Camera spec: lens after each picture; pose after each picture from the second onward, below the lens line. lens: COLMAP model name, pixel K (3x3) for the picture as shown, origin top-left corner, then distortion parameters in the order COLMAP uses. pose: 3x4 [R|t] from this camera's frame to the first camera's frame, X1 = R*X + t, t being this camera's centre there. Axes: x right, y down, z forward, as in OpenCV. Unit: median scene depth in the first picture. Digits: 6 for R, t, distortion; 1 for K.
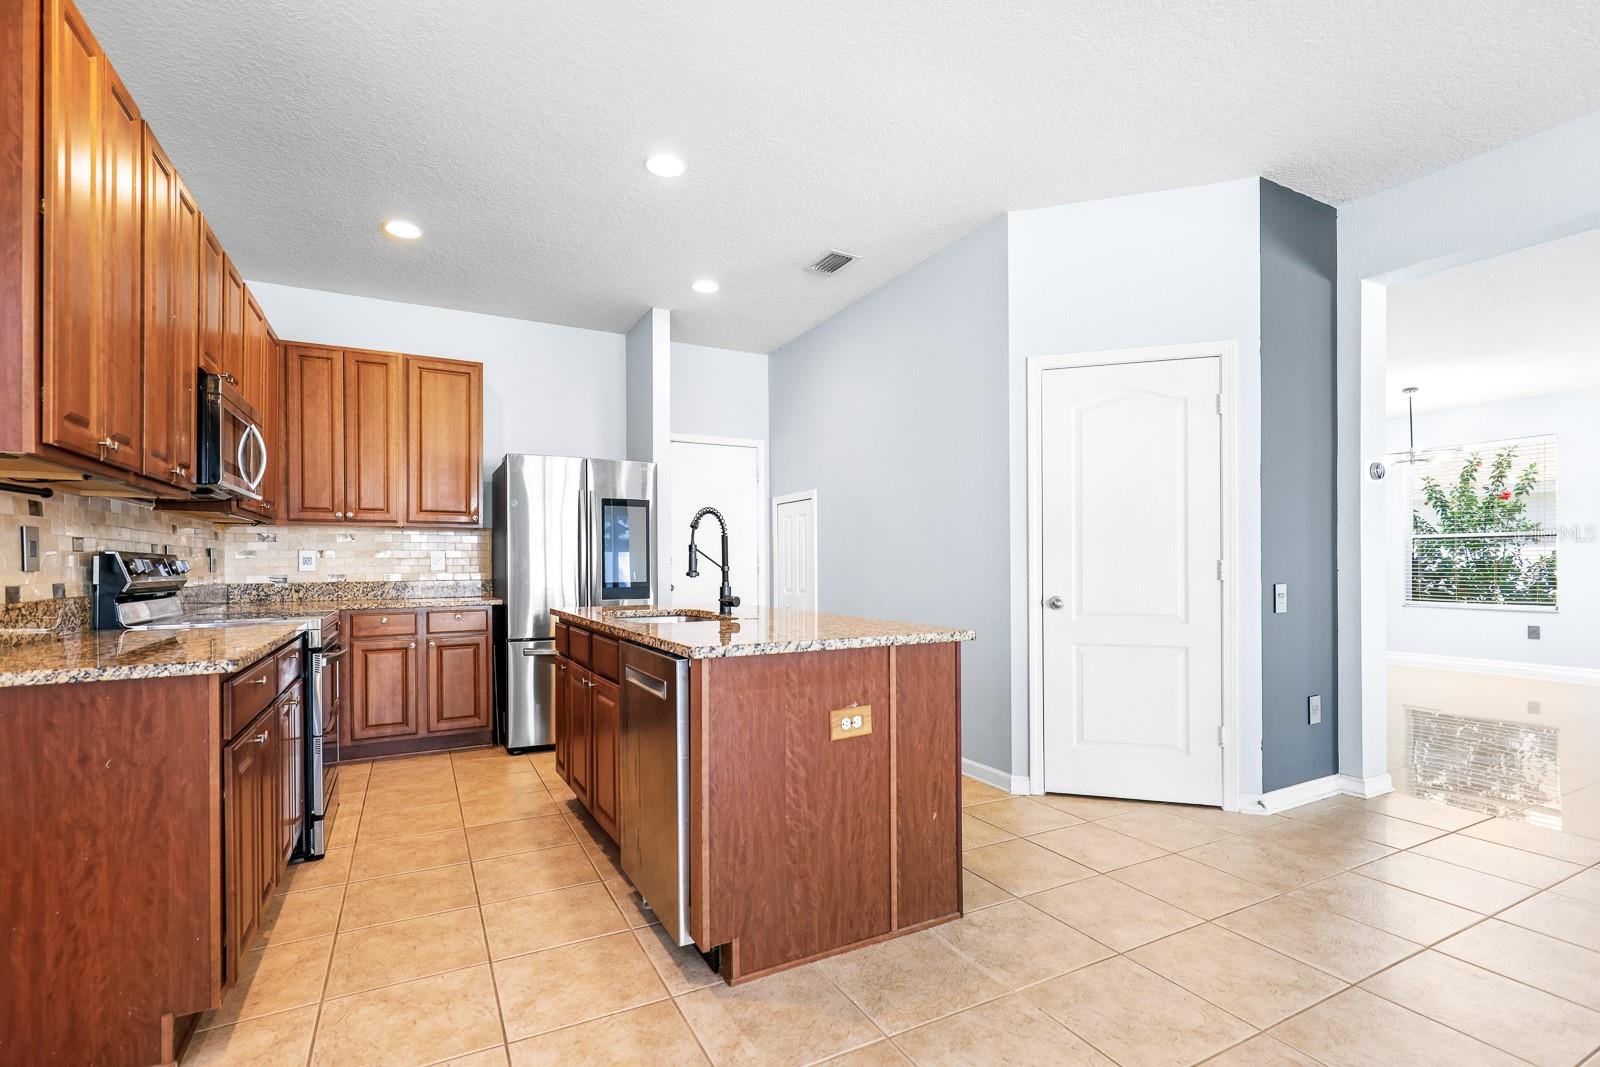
lens RADIAL K [[734.8, 0, 805.0], [0, 734.8, 551.3], [0, 0, 1]] dist [0.001527, 0.000027]
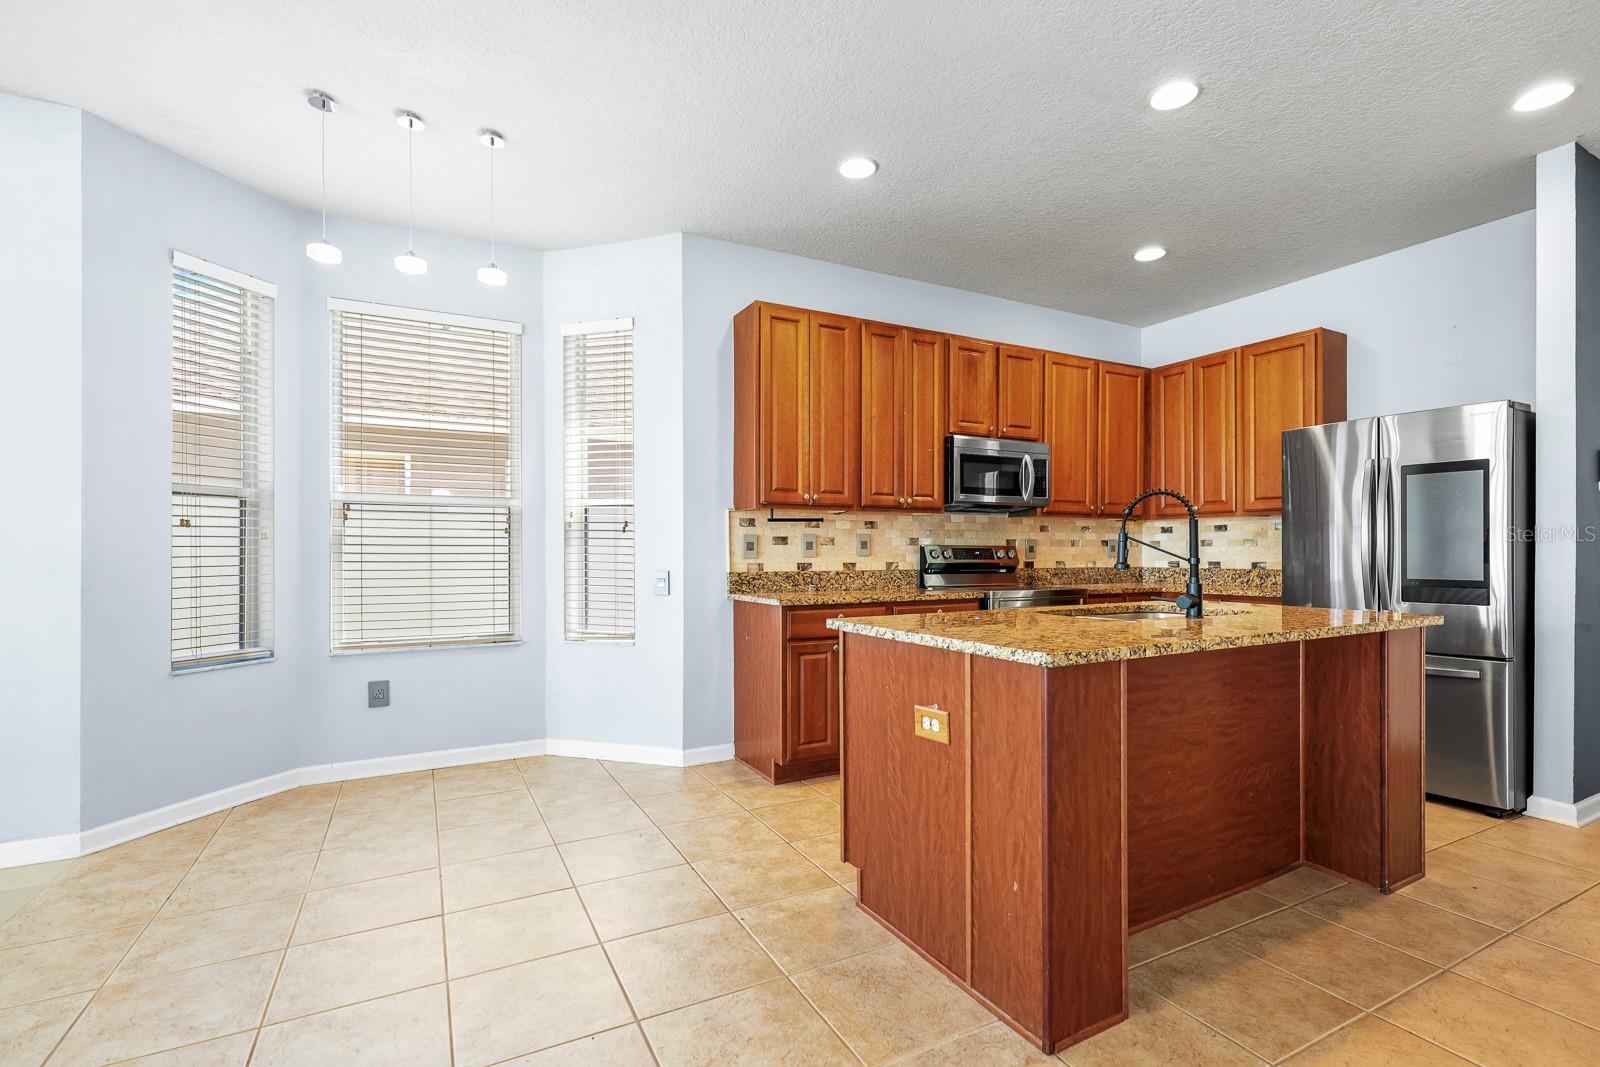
lens RADIAL K [[734.8, 0, 805.0], [0, 734.8, 551.3], [0, 0, 1]] dist [0.001527, 0.000027]
pose [[0.002902, 0.002986, -0.999991, 0.501381], [0.016101, 0.999866, 0.003032, 0.003347], [0.999866, -0.016110, 0.002853, 0.419682]]
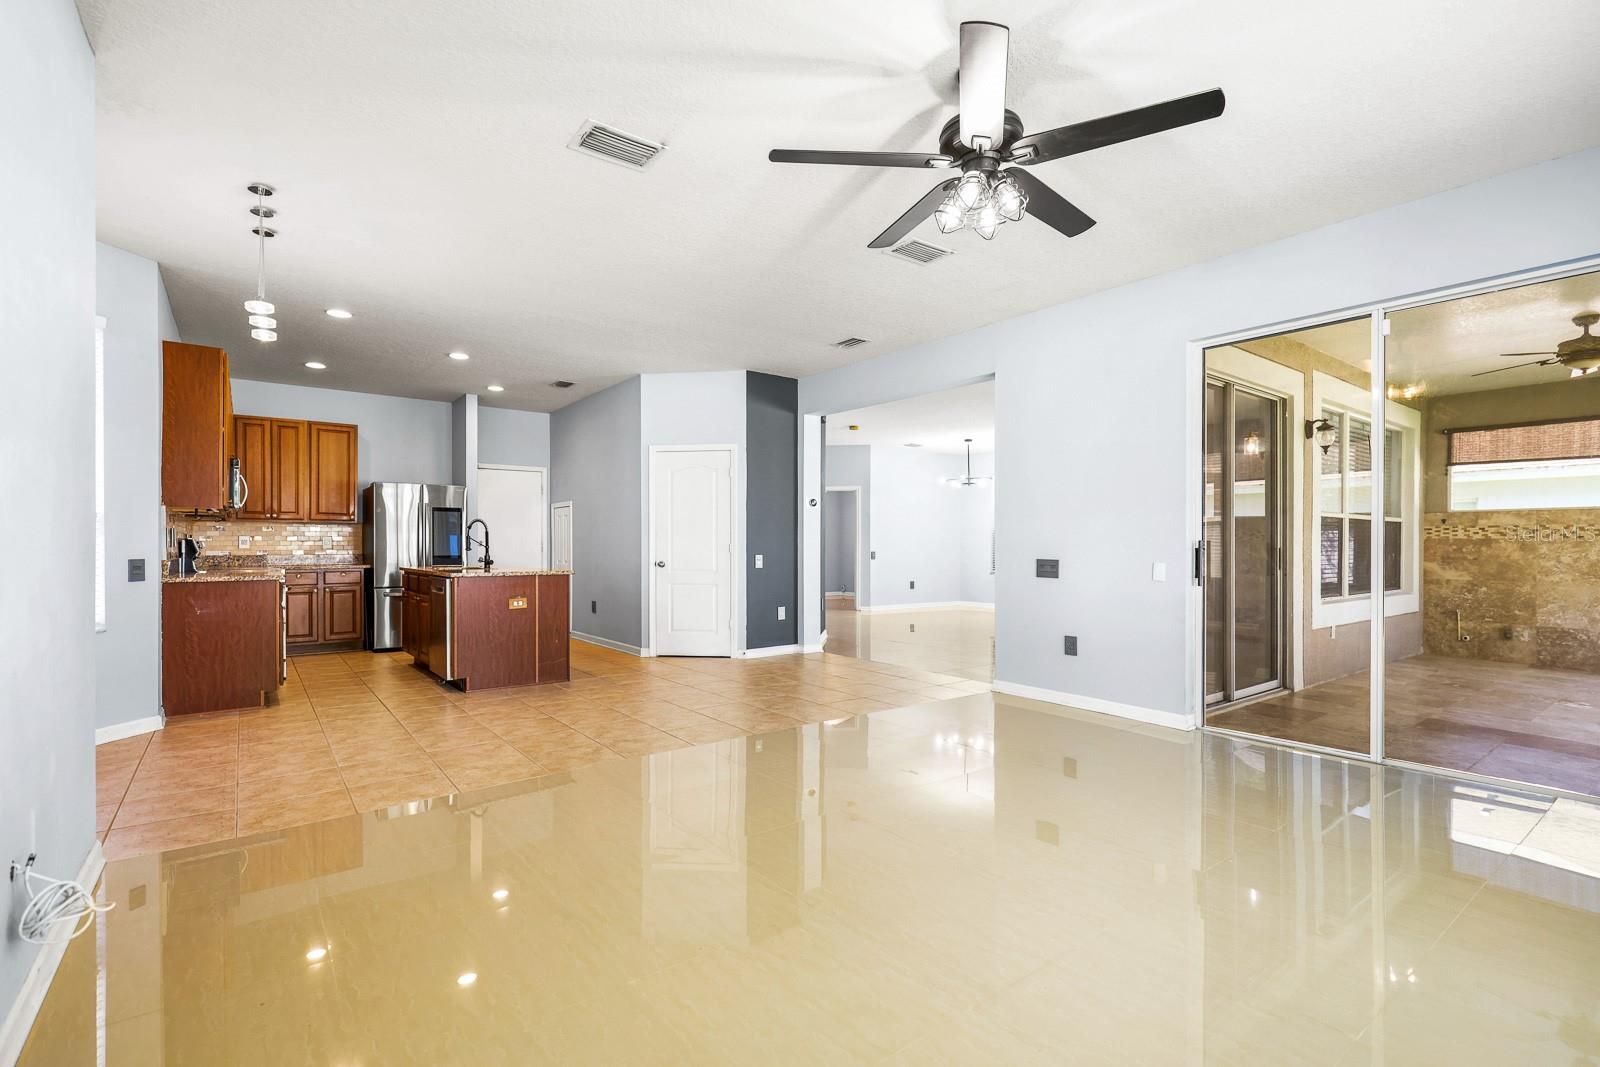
lens RADIAL K [[730.2, 0, 807.0], [0, 730.2, 536.7], [0, 0, 1]] dist [0.000192, -0.000138]
pose [[0.985783, 0.005702, 0.167924, 0.329021], [-0.006392, 0.999973, 0.003568, -0.014664], [-0.167899, -0.004591, 0.985793, -0.912070]]
